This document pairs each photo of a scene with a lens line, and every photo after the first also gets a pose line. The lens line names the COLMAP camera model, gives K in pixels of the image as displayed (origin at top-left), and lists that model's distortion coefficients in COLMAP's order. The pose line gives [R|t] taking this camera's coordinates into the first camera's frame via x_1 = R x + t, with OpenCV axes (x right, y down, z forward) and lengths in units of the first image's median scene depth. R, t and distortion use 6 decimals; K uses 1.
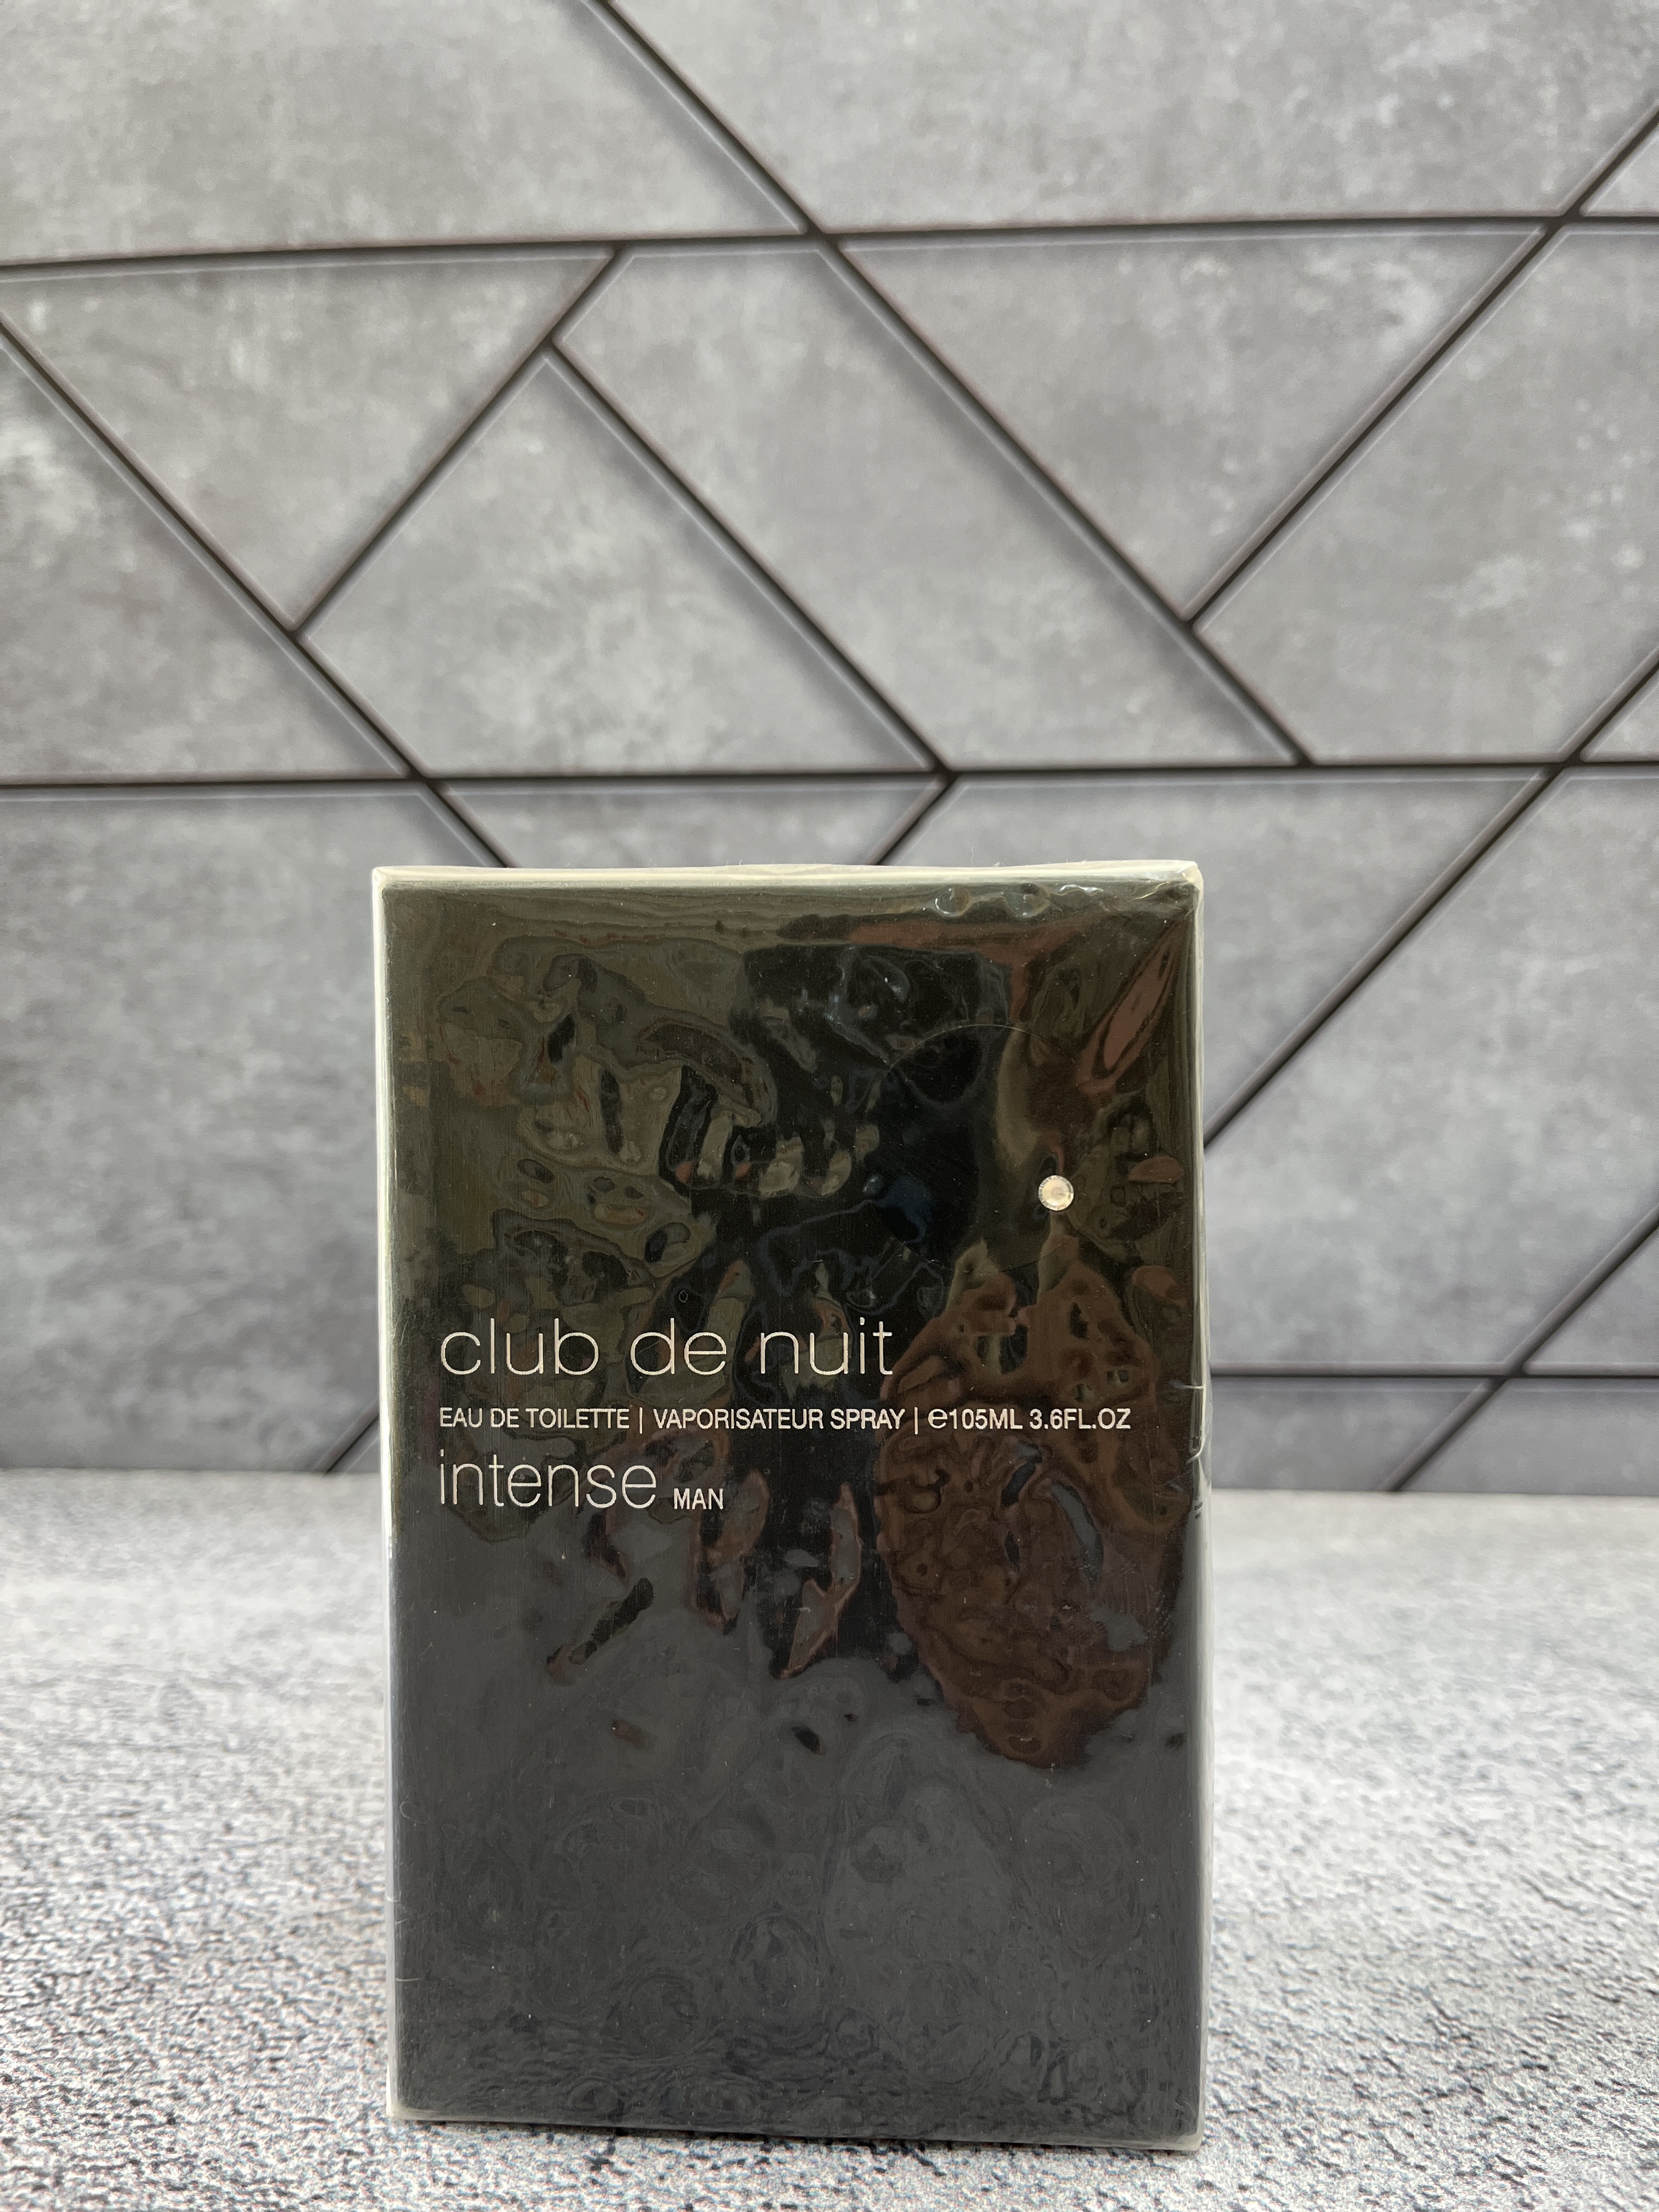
lens RADIAL K [[1717.5, 0, 826.5], [0, 1717.5, 1098.1], [0, 0, 1]] dist [0.051869, -0.115110]
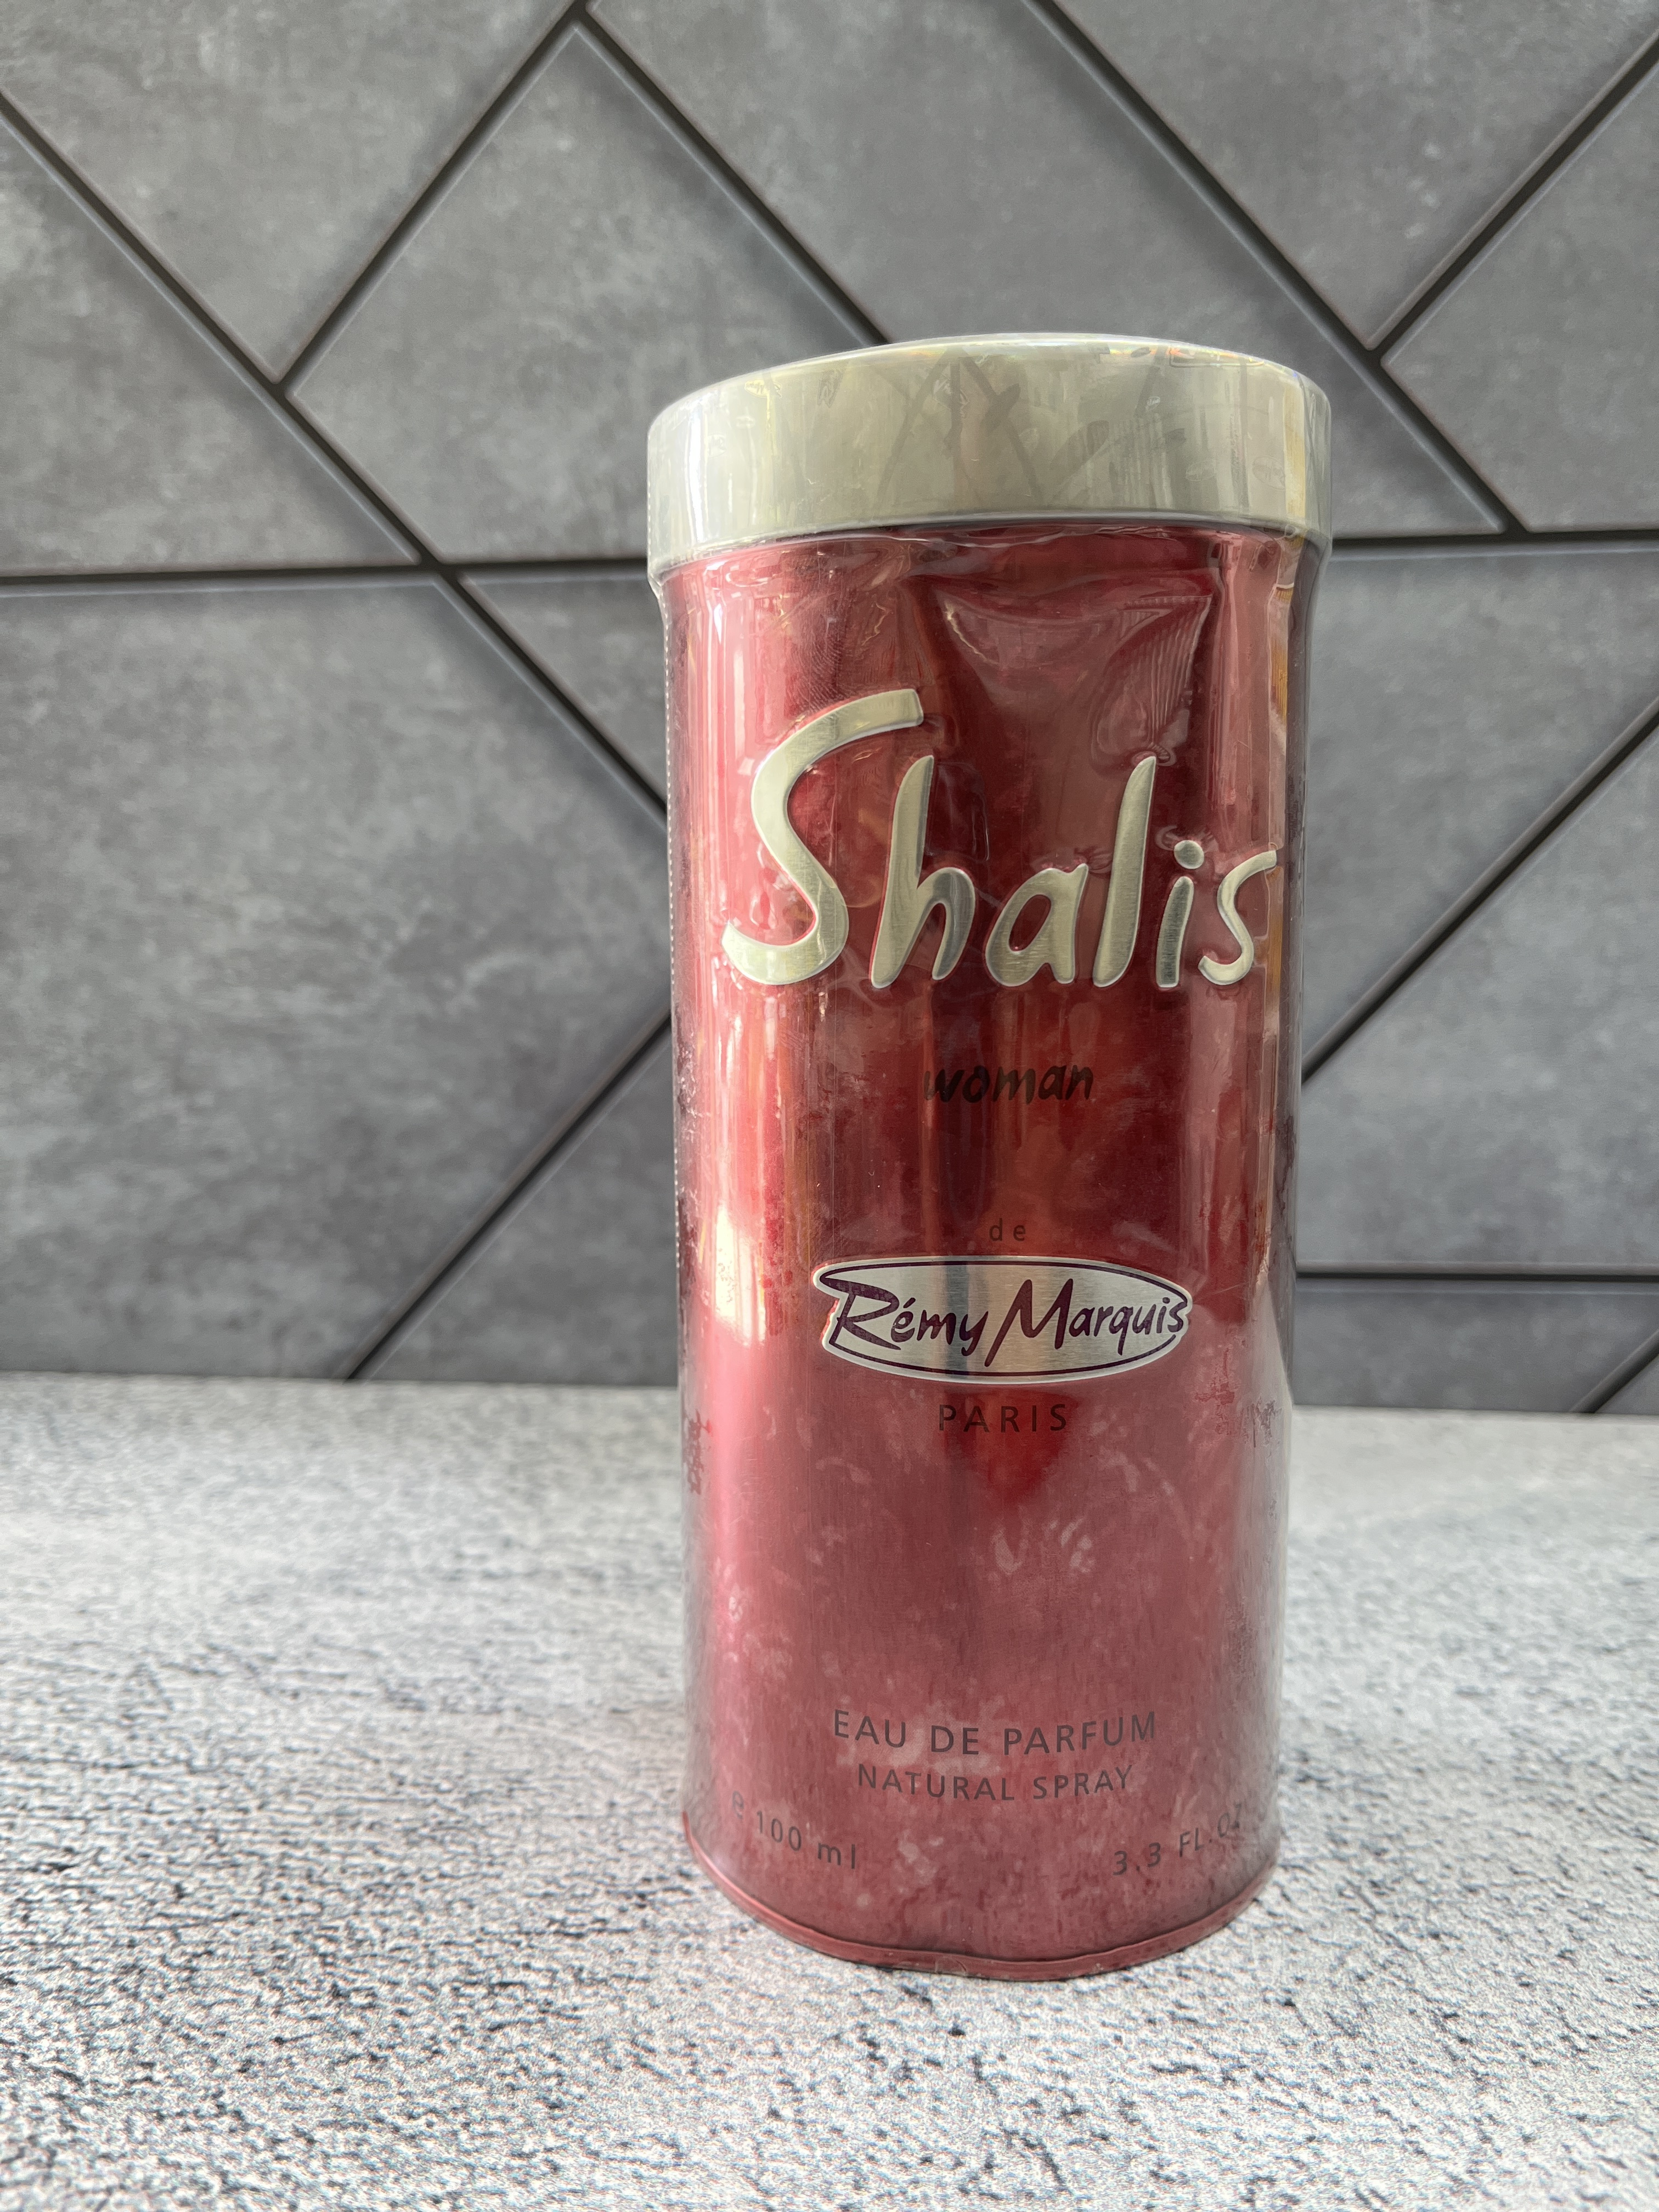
lens RADIAL K [[1717.5, 0, 828.4], [0, 1717.5, 1107.8], [0, 0, 1]] dist [0.051869, -0.115110]
pose [[0.999232, 0.000907, -0.039173, -0.012396], [0.002858, 0.995381, 0.095964, -0.004232], [0.039079, -0.096002, 0.994614, 0.157273]]
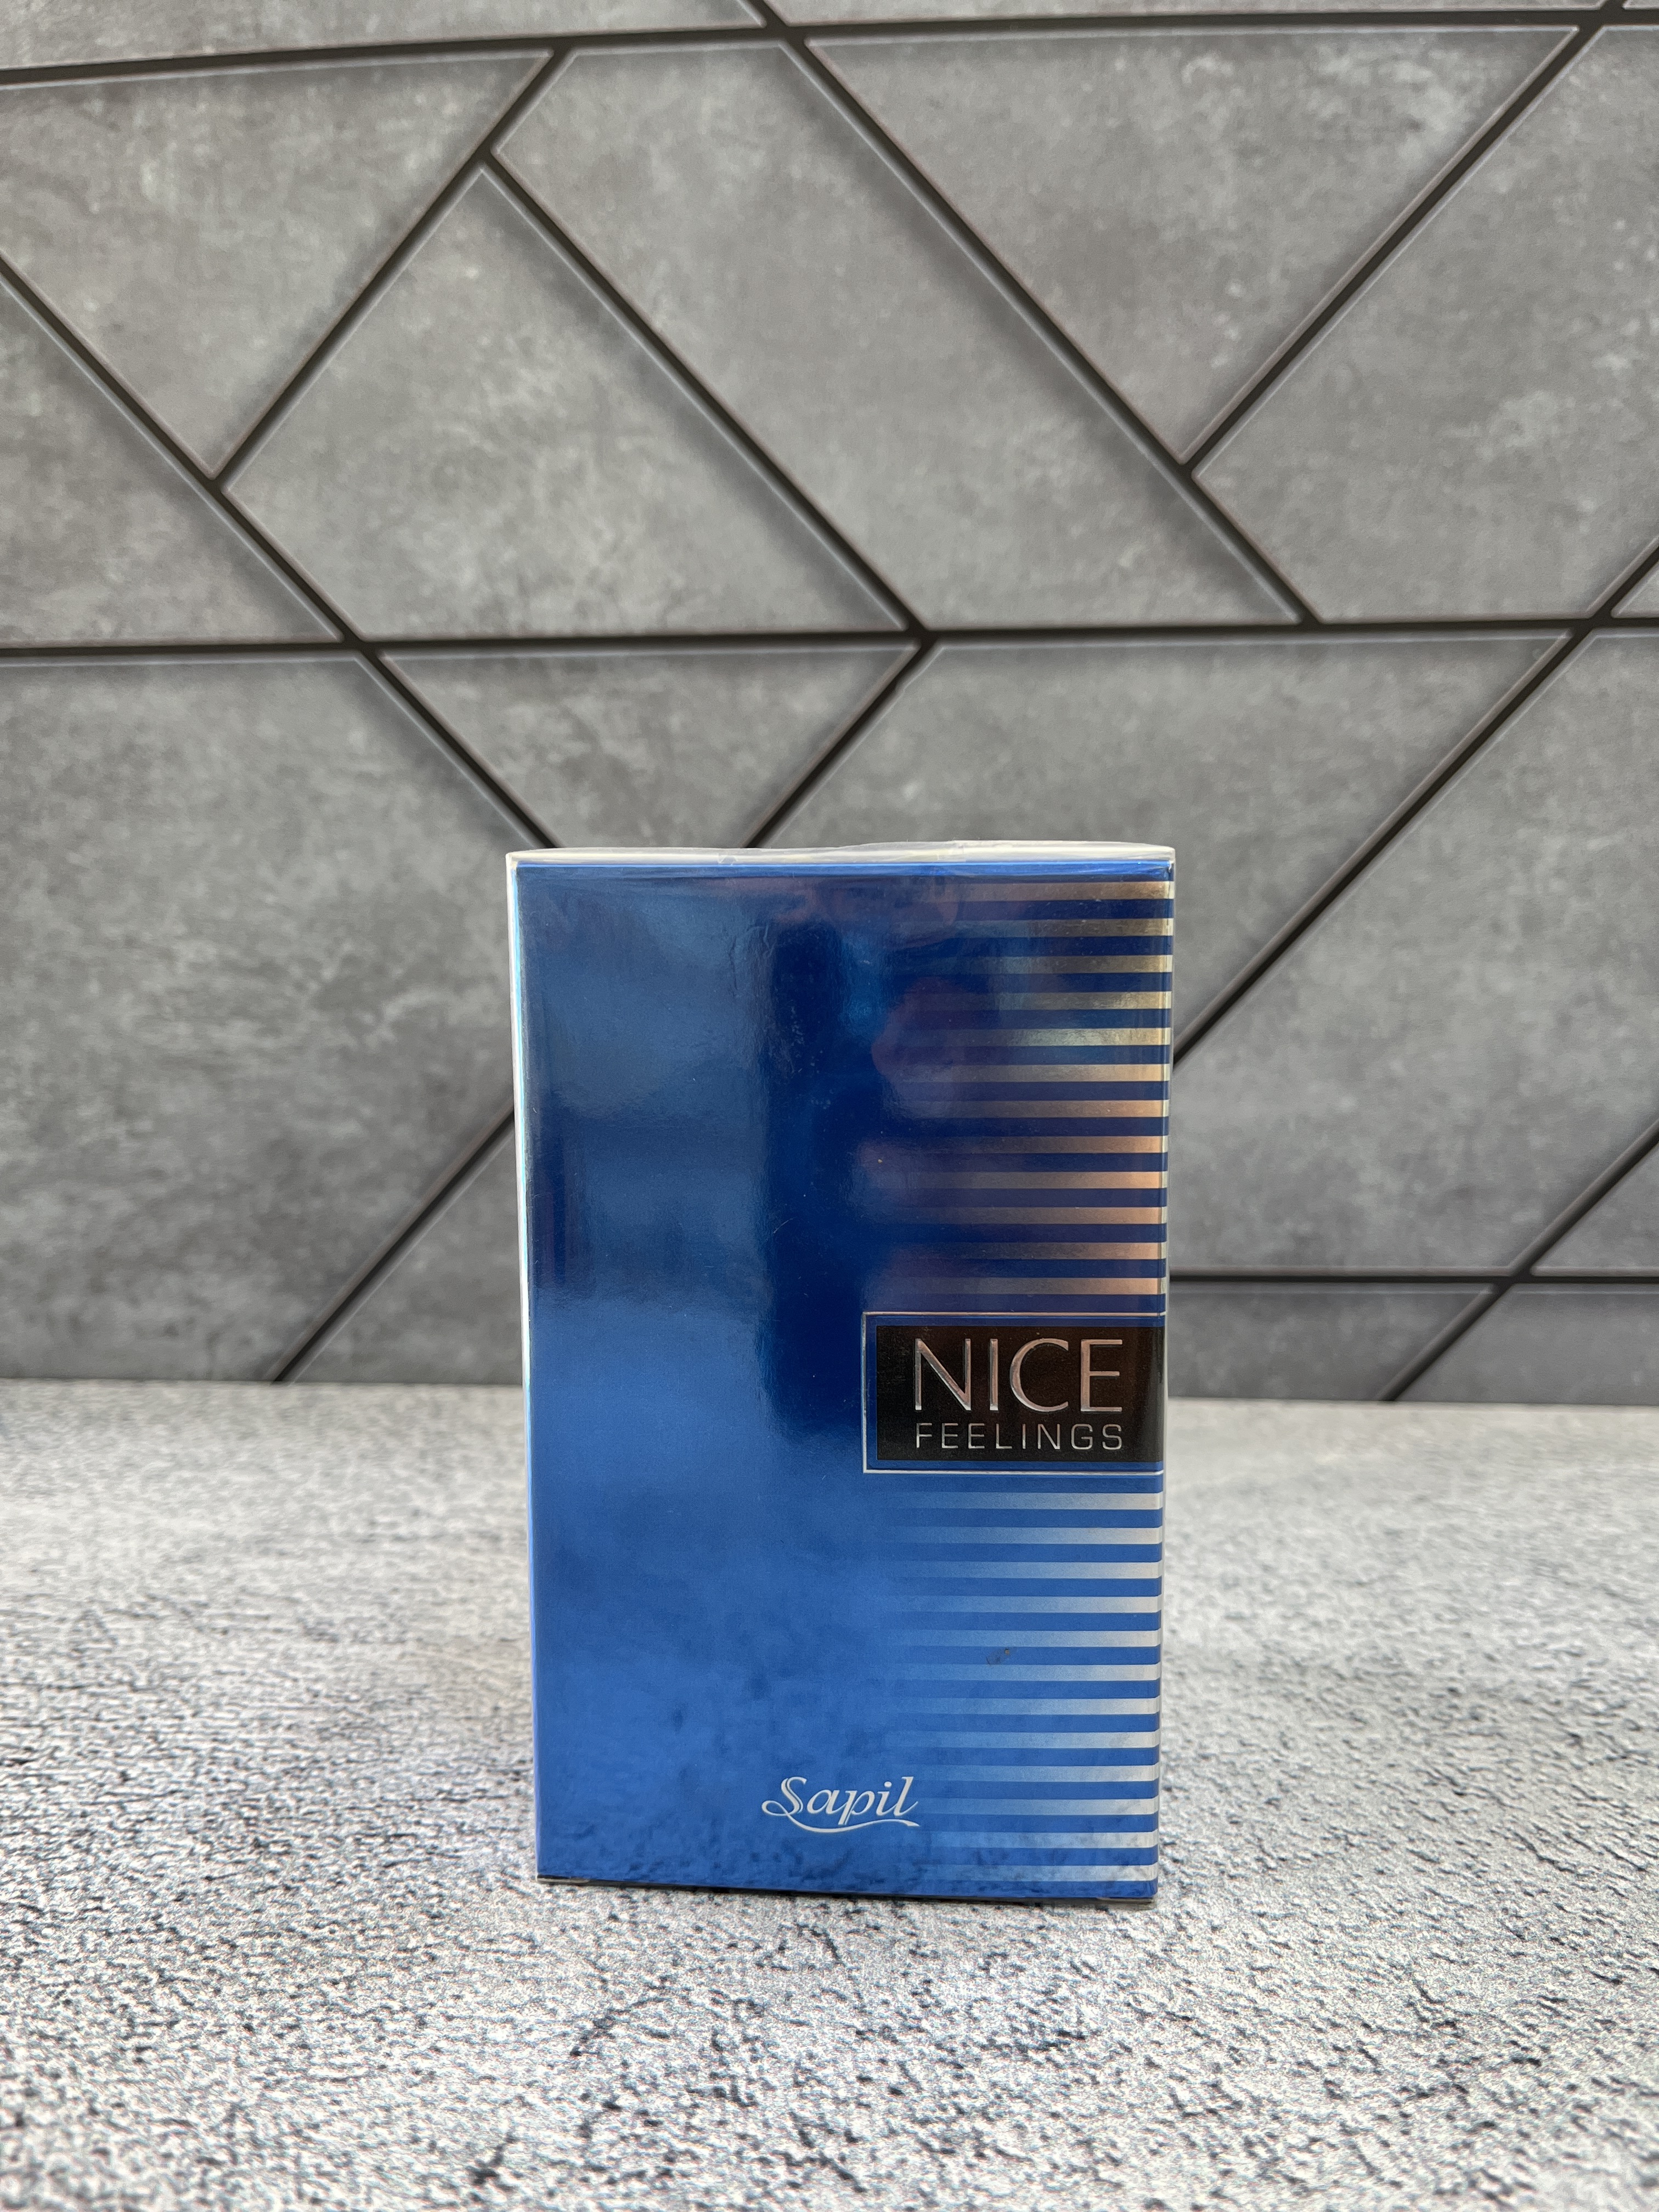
lens RADIAL K [[1717.5, 0, 830.1], [0, 1717.5, 1115.3], [0, 0, 1]] dist [0.051869, -0.115110]
pose [[0.999993, -0.002433, -0.002928, 0.022216], [0.002644, 0.997209, 0.074609, -0.001020], [0.002739, -0.074616, 0.997209, 0.058956]]
